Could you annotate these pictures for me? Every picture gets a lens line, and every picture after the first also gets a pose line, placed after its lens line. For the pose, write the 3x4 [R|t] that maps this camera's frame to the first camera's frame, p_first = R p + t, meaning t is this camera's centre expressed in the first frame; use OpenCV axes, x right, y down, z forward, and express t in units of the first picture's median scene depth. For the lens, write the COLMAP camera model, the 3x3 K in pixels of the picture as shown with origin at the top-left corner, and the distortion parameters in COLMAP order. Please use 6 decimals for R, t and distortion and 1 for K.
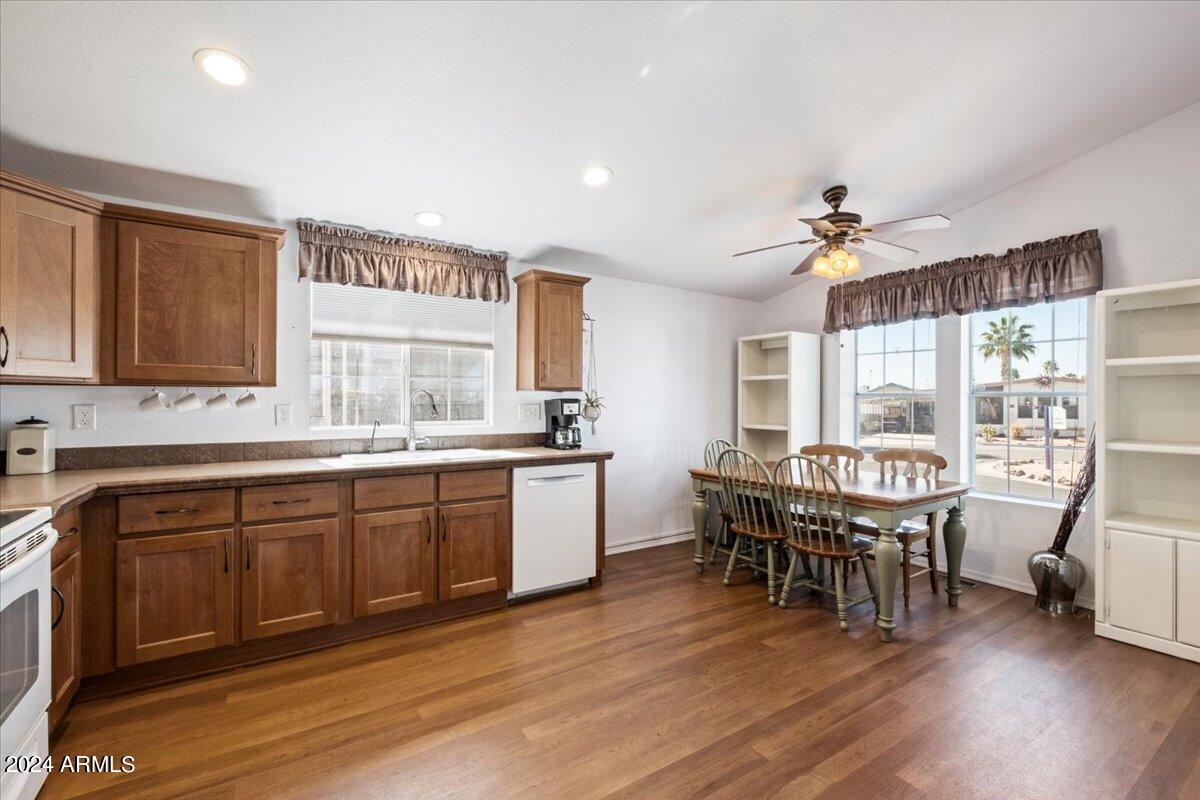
lens RADIAL K [[521.2, 0, 607.0], [0, 521.2, 398.8], [0, 0, 1]] dist [-0.001417, -0.001161]
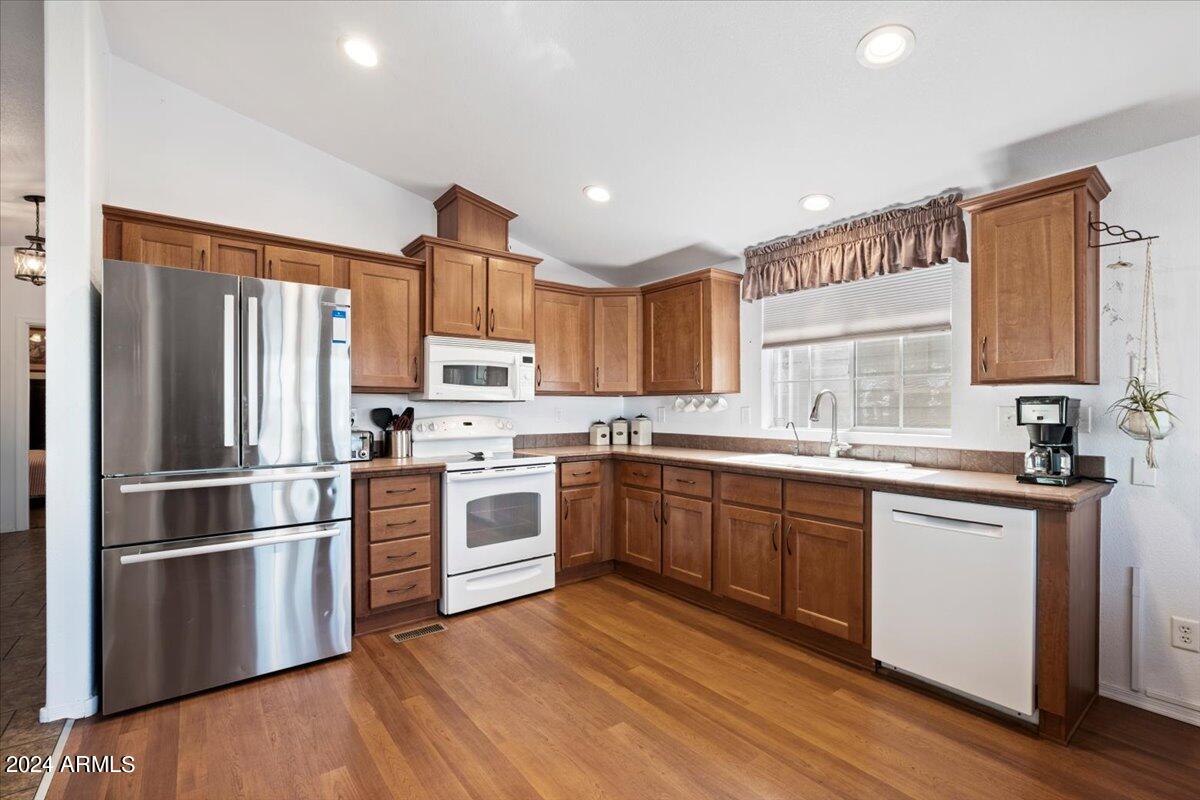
lens RADIAL K [[530.5, 0, 607.5], [0, 530.5, 408.5], [0, 0, 1]] dist [0.001226, 0.000119]
pose [[0.088748, -0.002483, -0.996051, 0.501155], [0.004668, 0.999987, -0.002077, 0.013184], [0.996043, -0.004466, 0.088759, 0.505001]]
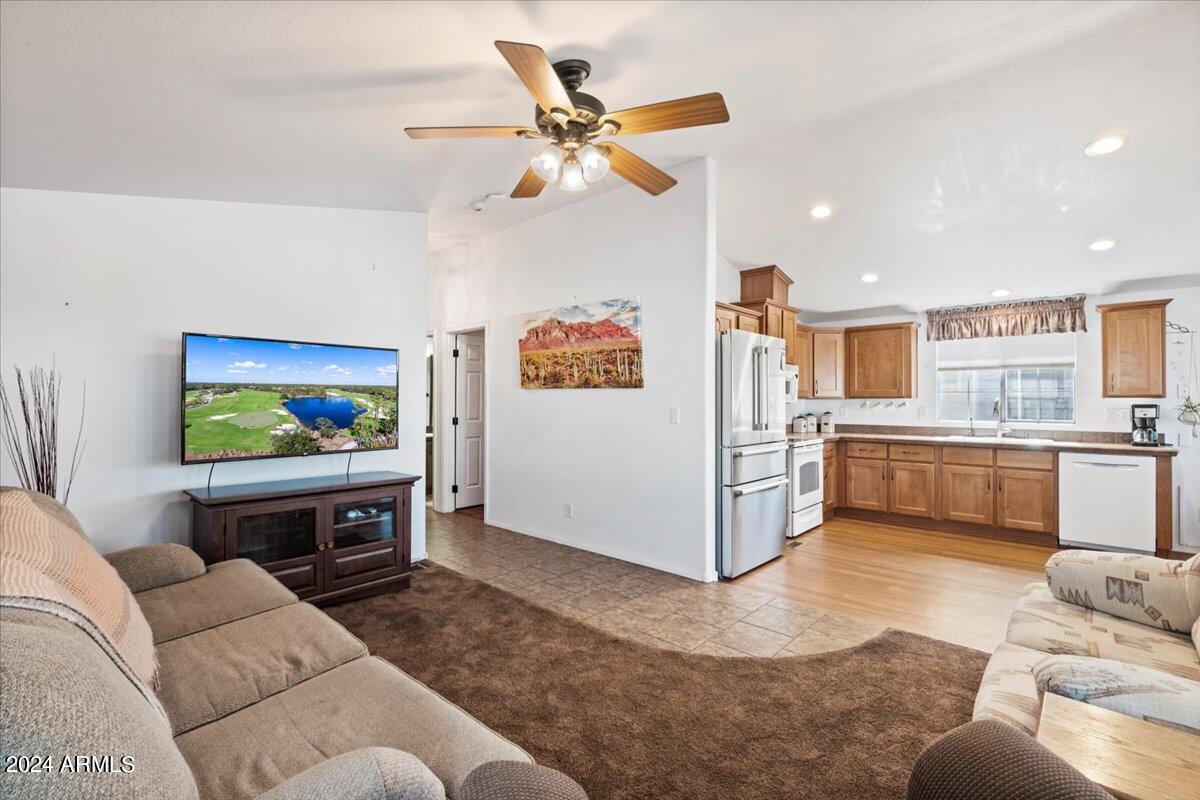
lens RADIAL K [[521.2, 0, 607.0], [0, 521.2, 398.8], [0, 0, 1]] dist [-0.001417, -0.001161]
pose [[0.249625, -0.009576, -0.968295, 0.829663], [0.001662, 0.999954, -0.009461, -0.003610], [0.968341, 0.000753, 0.249630, -0.527806]]
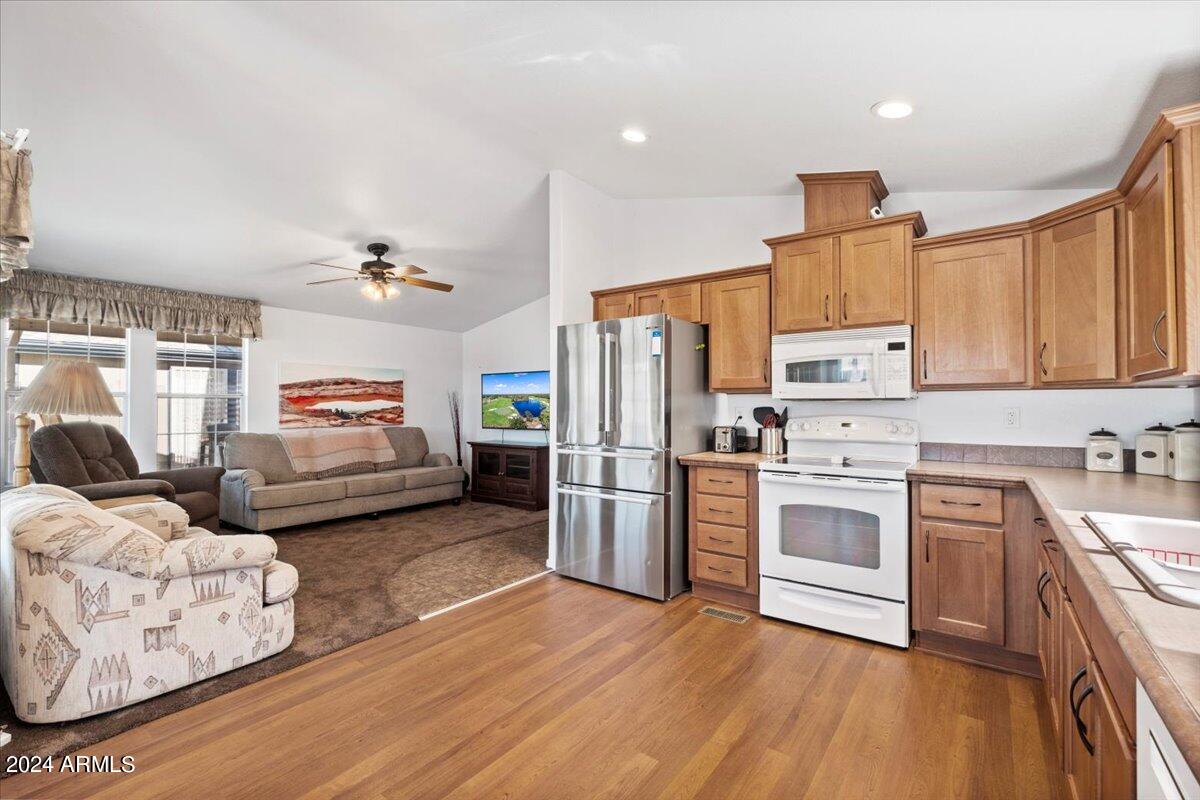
lens RADIAL K [[521.2, 0, 607.0], [0, 521.2, 398.8], [0, 0, 1]] dist [-0.001417, -0.001161]
pose [[-0.935167, -0.009761, -0.354072, 0.142542], [-0.003320, 0.999818, -0.018793, 0.012539], [0.354191, -0.016399, -0.935029, 1.048607]]
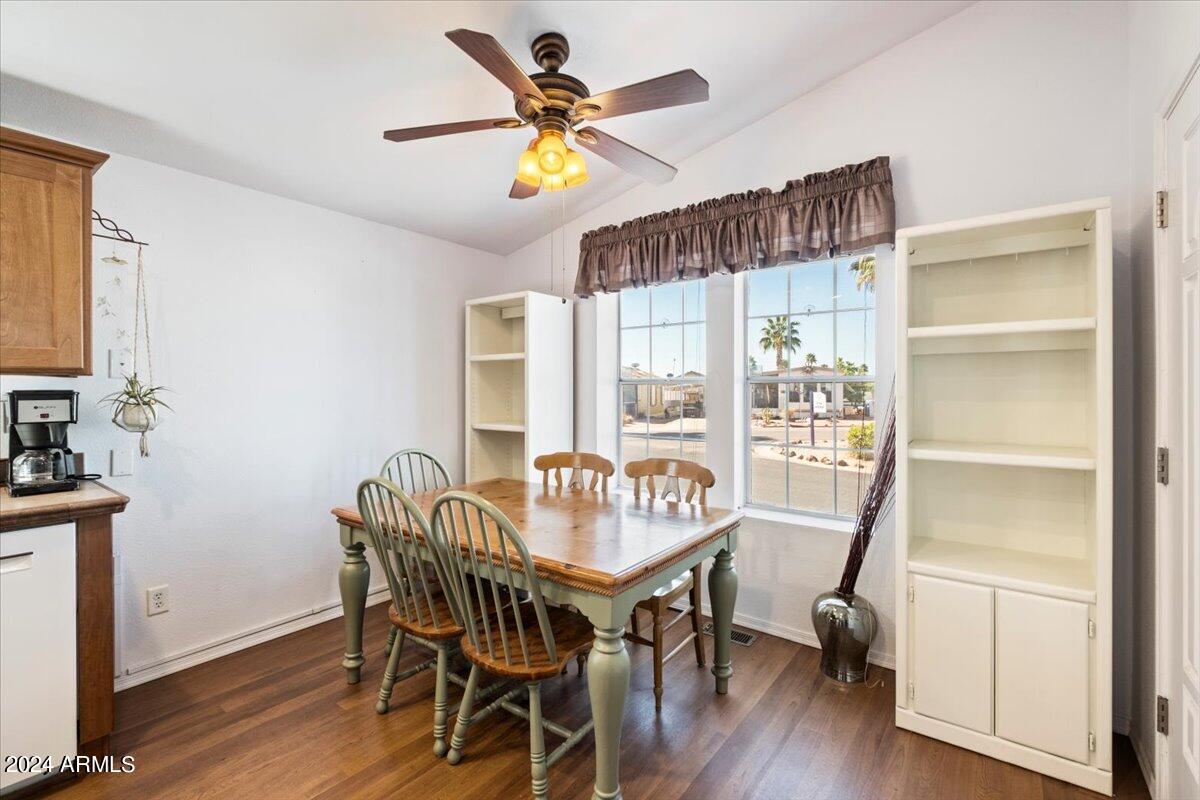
lens RADIAL K [[527.7, 0, 606.6], [0, 527.7, 389.7], [0, 0, 1]] dist [-0.002718, -0.000563]
pose [[0.943824, -0.007448, 0.330364, 0.283774], [0.005525, 0.999962, 0.006760, -0.001190], [-0.330402, -0.004555, 0.943829, 0.382545]]
